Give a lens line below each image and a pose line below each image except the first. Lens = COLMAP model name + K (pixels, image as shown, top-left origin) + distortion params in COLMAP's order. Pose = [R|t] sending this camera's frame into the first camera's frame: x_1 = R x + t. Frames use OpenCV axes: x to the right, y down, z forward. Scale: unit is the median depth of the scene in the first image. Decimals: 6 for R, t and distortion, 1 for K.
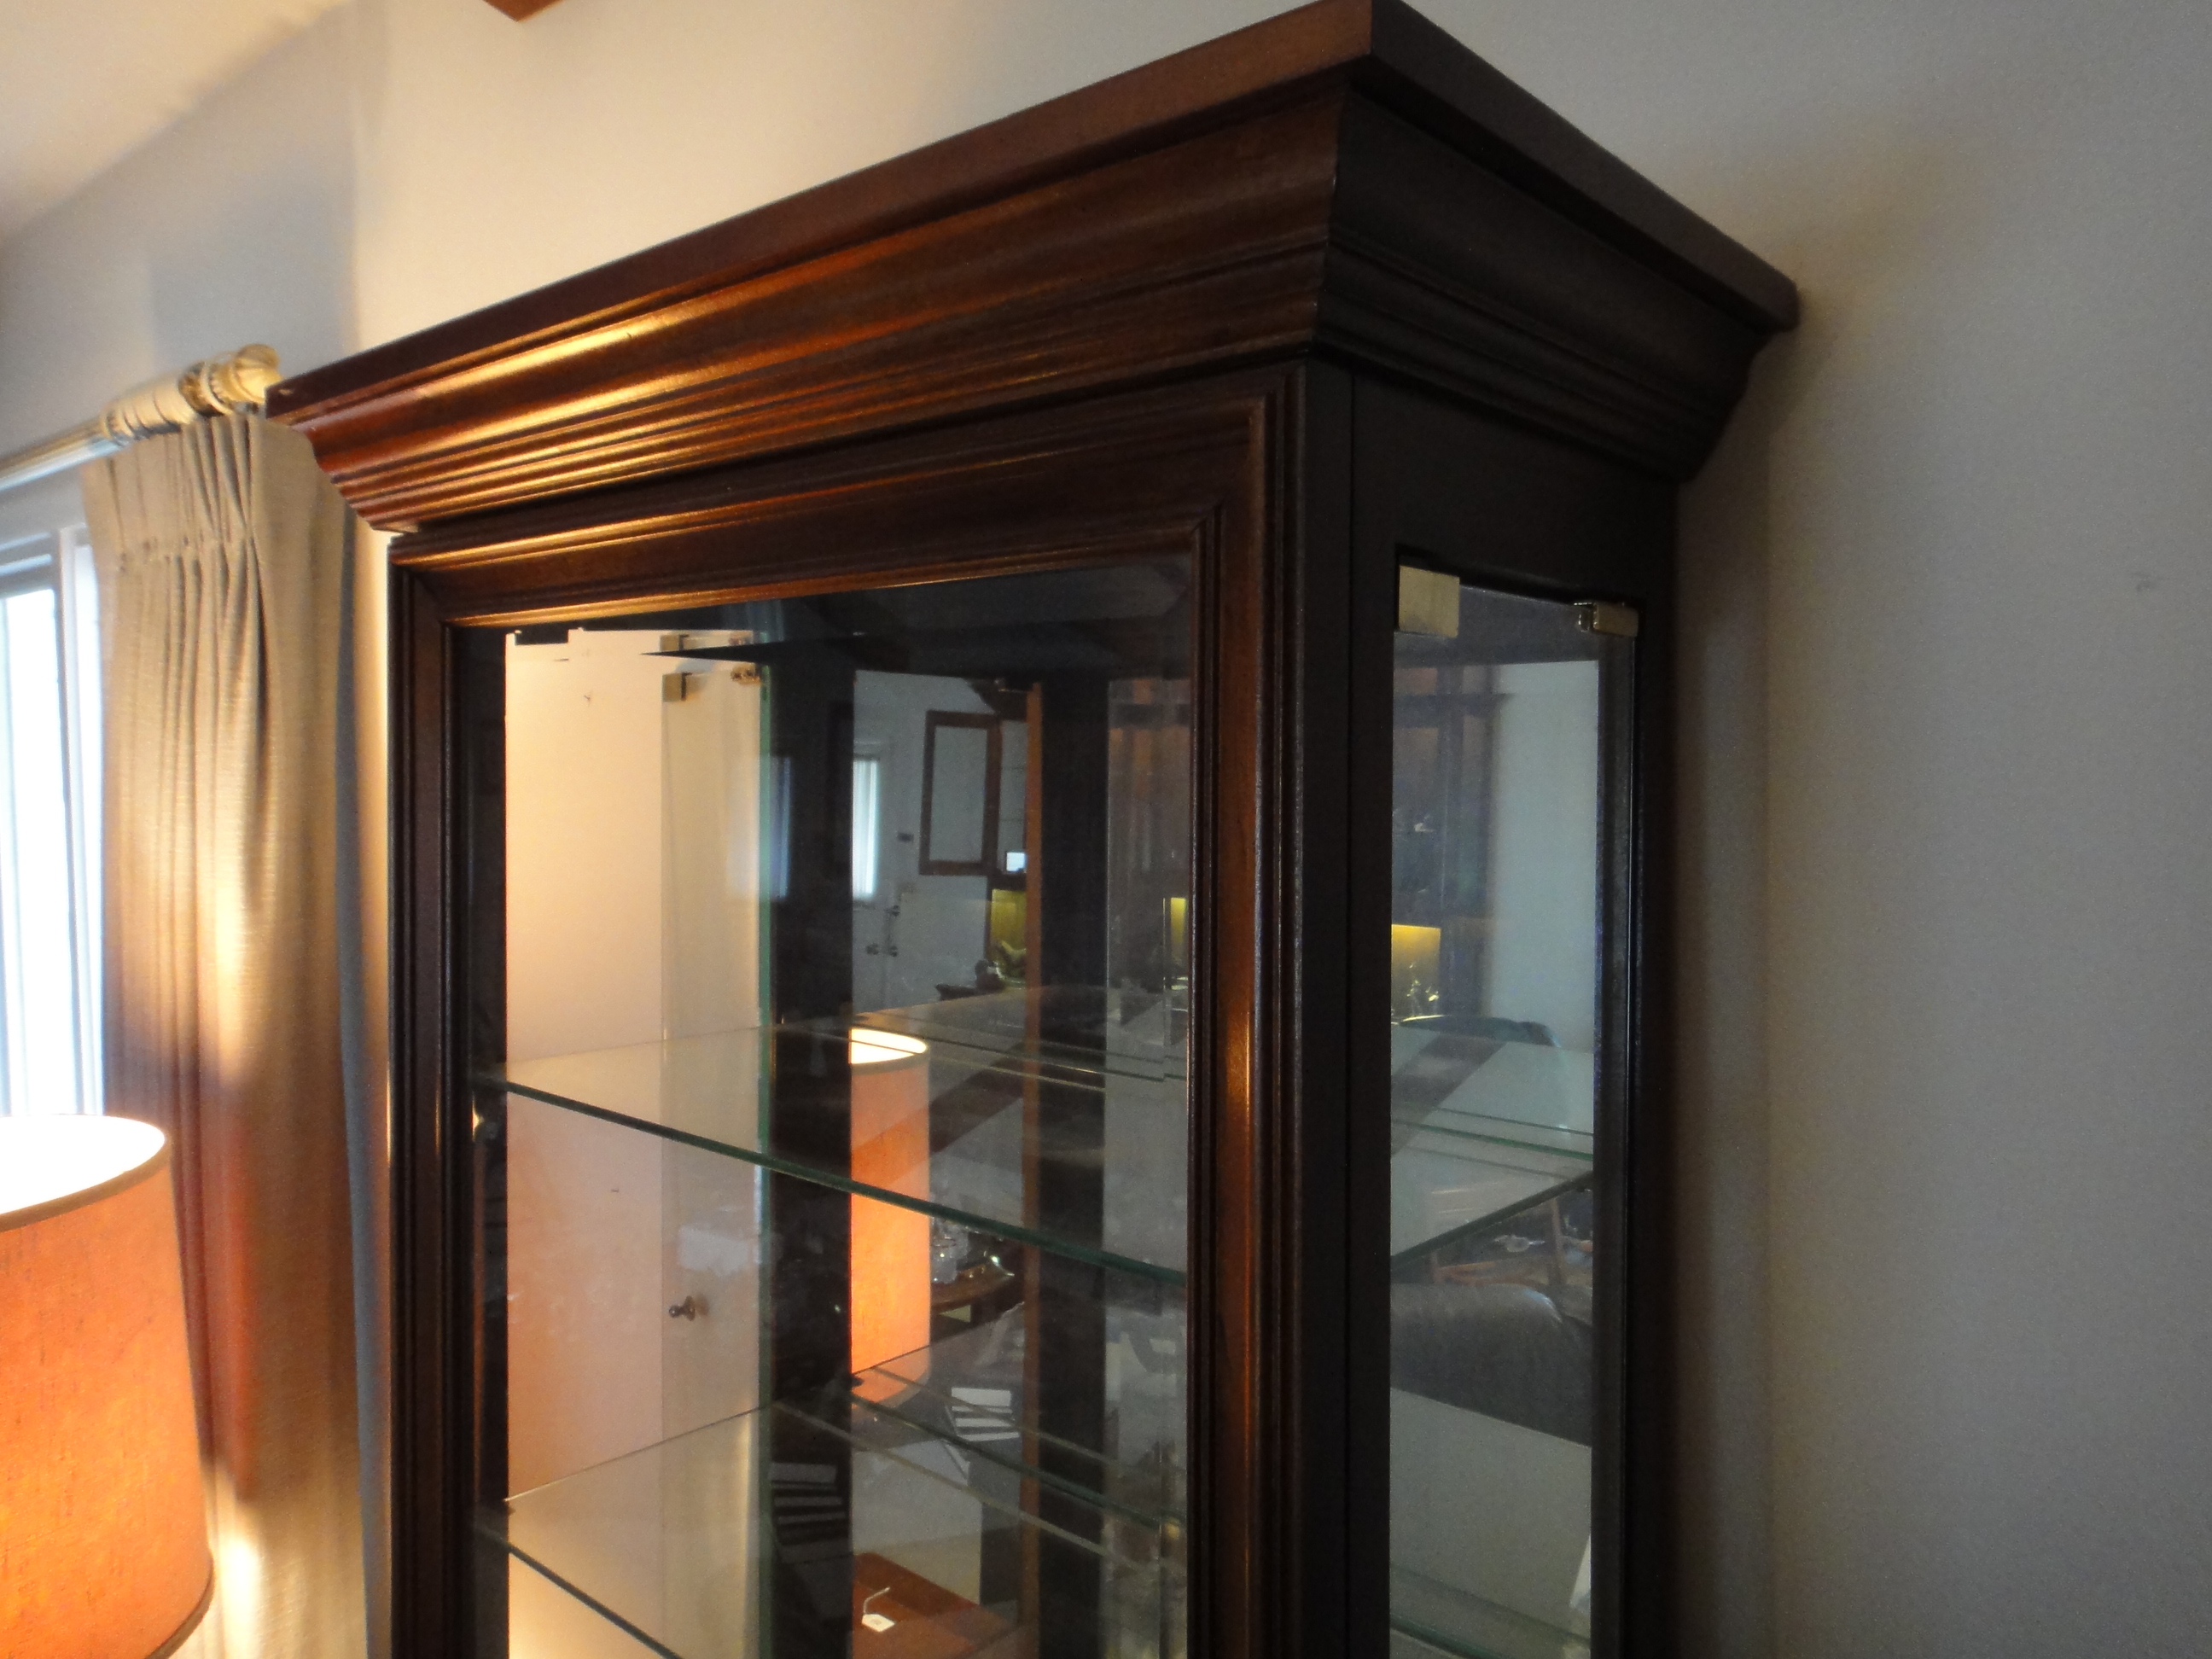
lens RADIAL K [[1589.6, 0, 1125.8], [0, 1589.6, 824.9], [0, 0, 1]] dist [-0.000997, 0.002903]
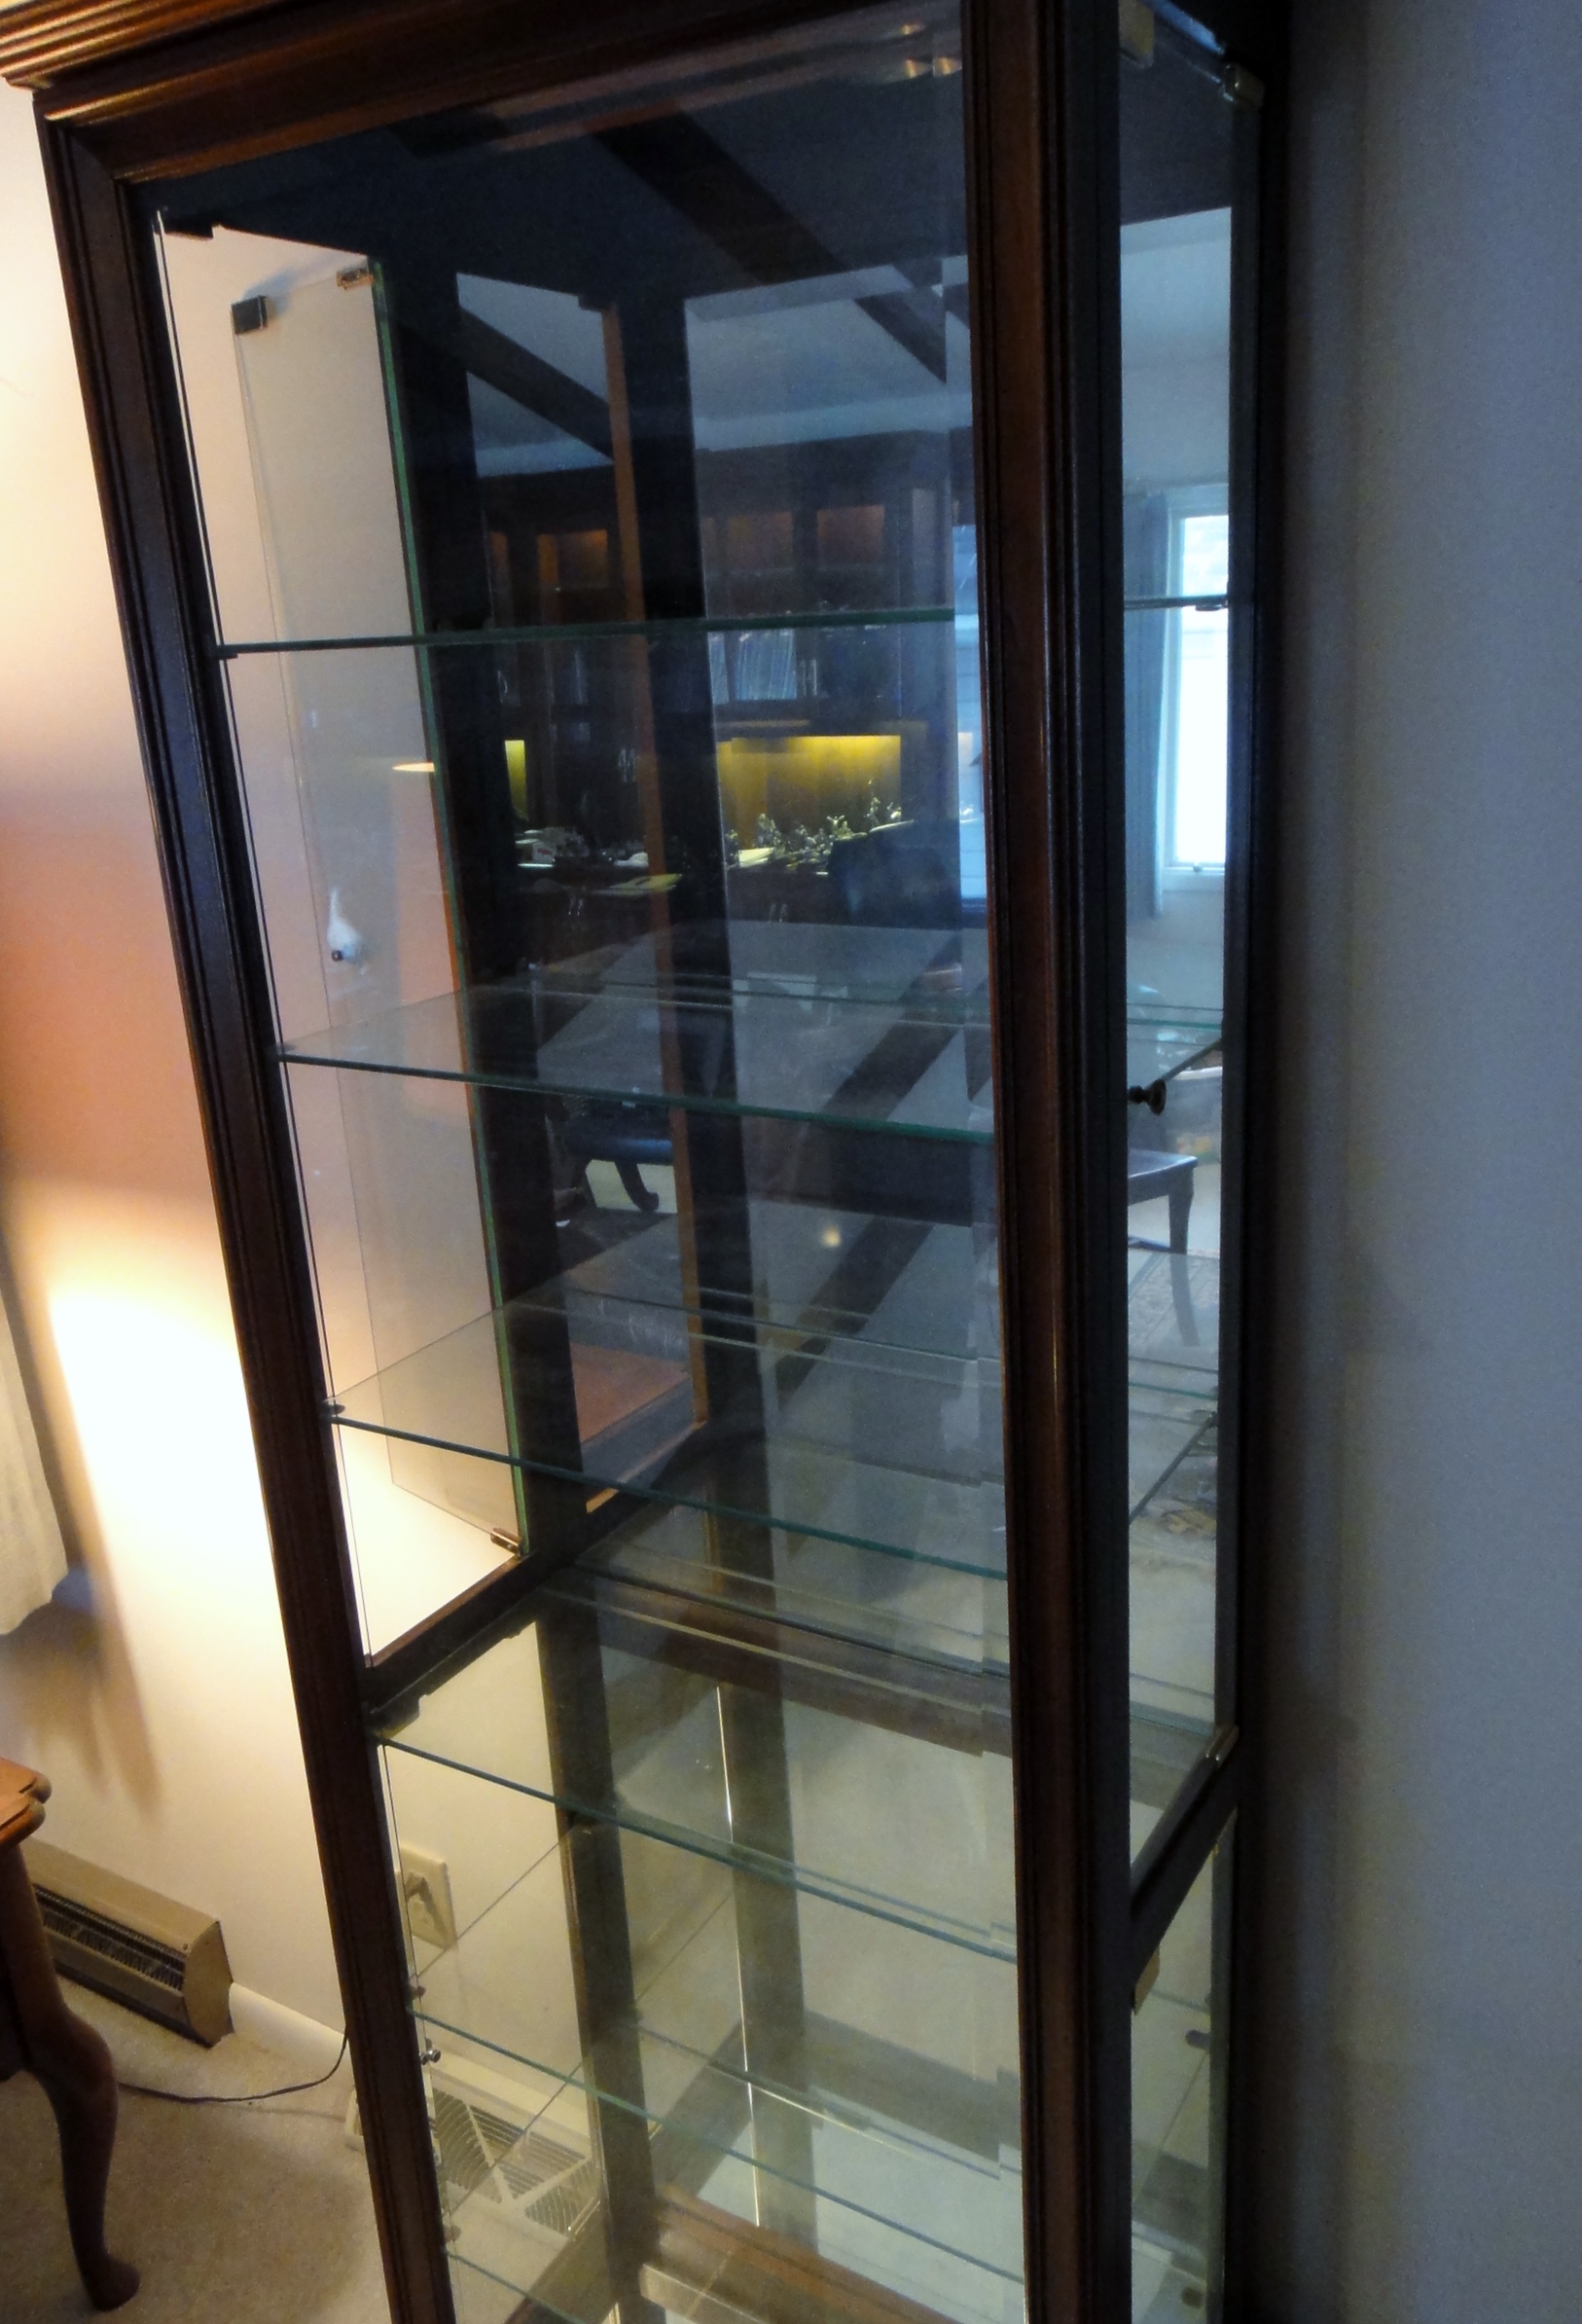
lens RADIAL K [[1775.8, 0, 787.0], [0, 1775.8, 1163.6], [0, 0, 1]] dist [0.004239, 0.000940]
pose [[0.985363, -0.109644, 0.130528, -0.211552], [0.072142, 0.961971, 0.263453, 0.199075], [-0.154450, -0.250180, 0.955801, -0.297129]]
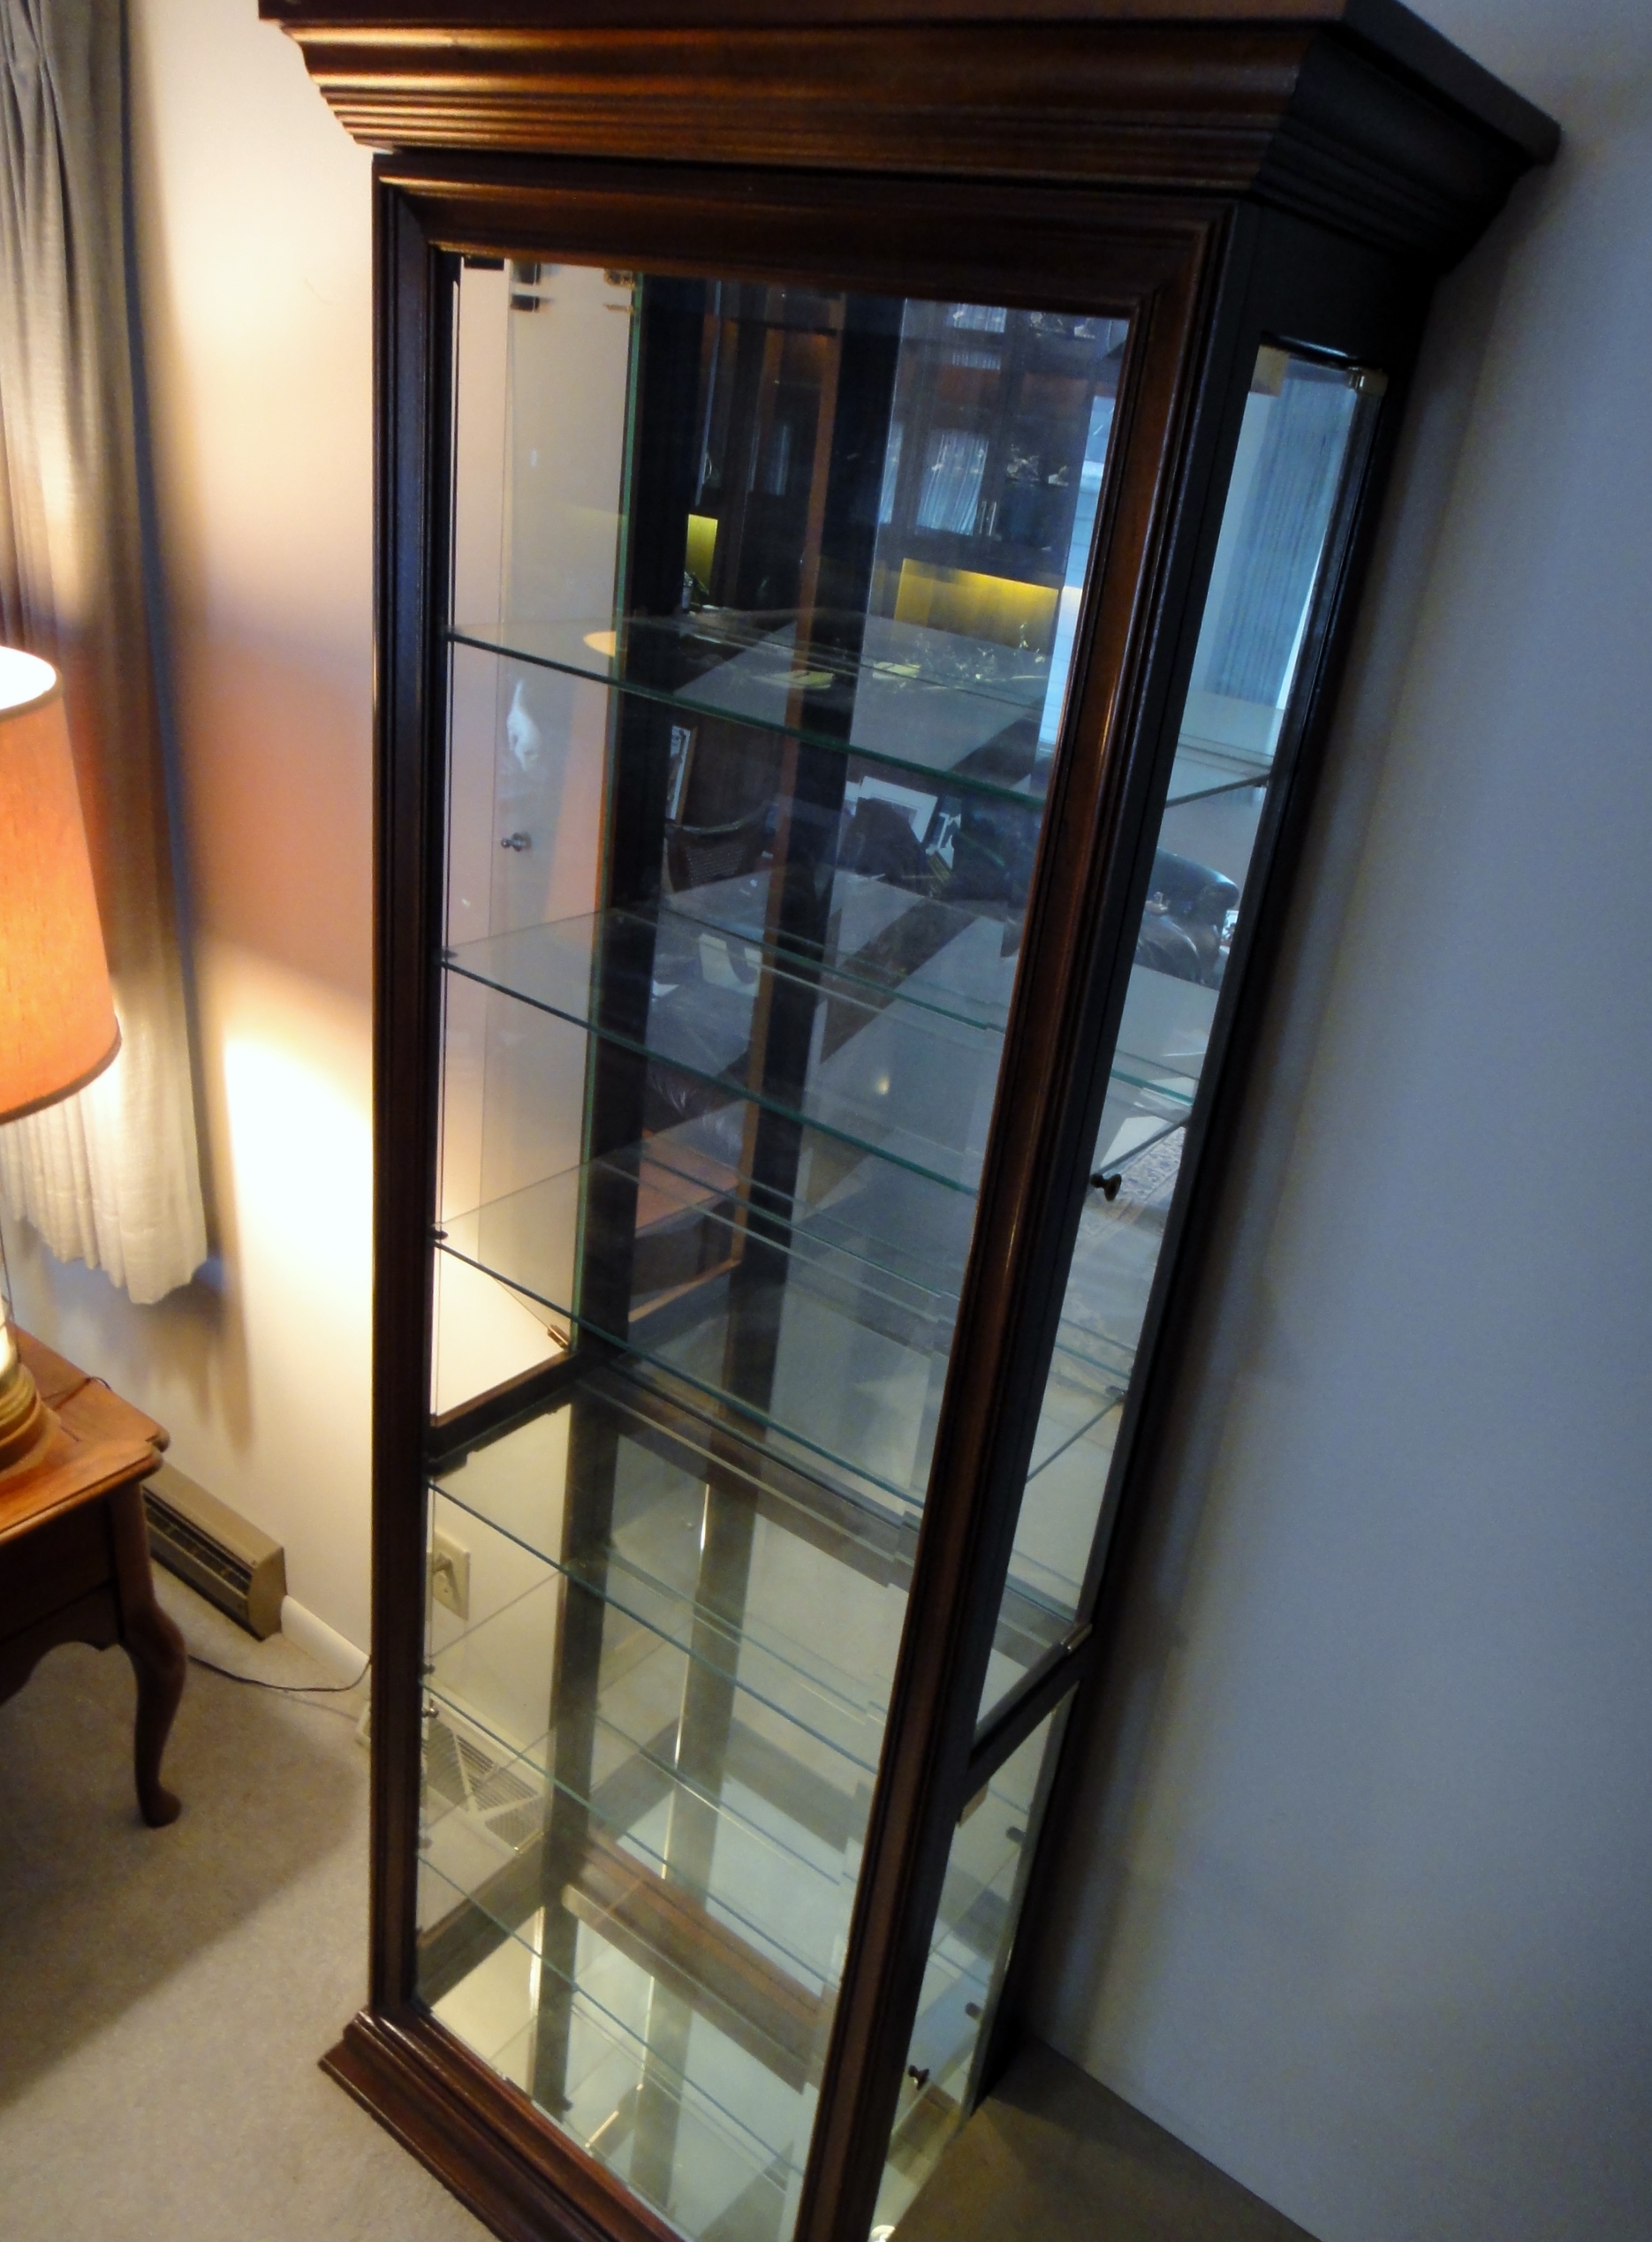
lens RADIAL K [[1611.2, 0, 820.8], [0, 1611.2, 1118.0], [0, 0, 1]] dist [-0.000997, 0.002903]
pose [[0.992402, 0.072970, 0.099059, -0.195281], [-0.105706, 0.917679, 0.383004, -0.017957], [-0.062957, -0.390565, 0.918420, -0.384872]]
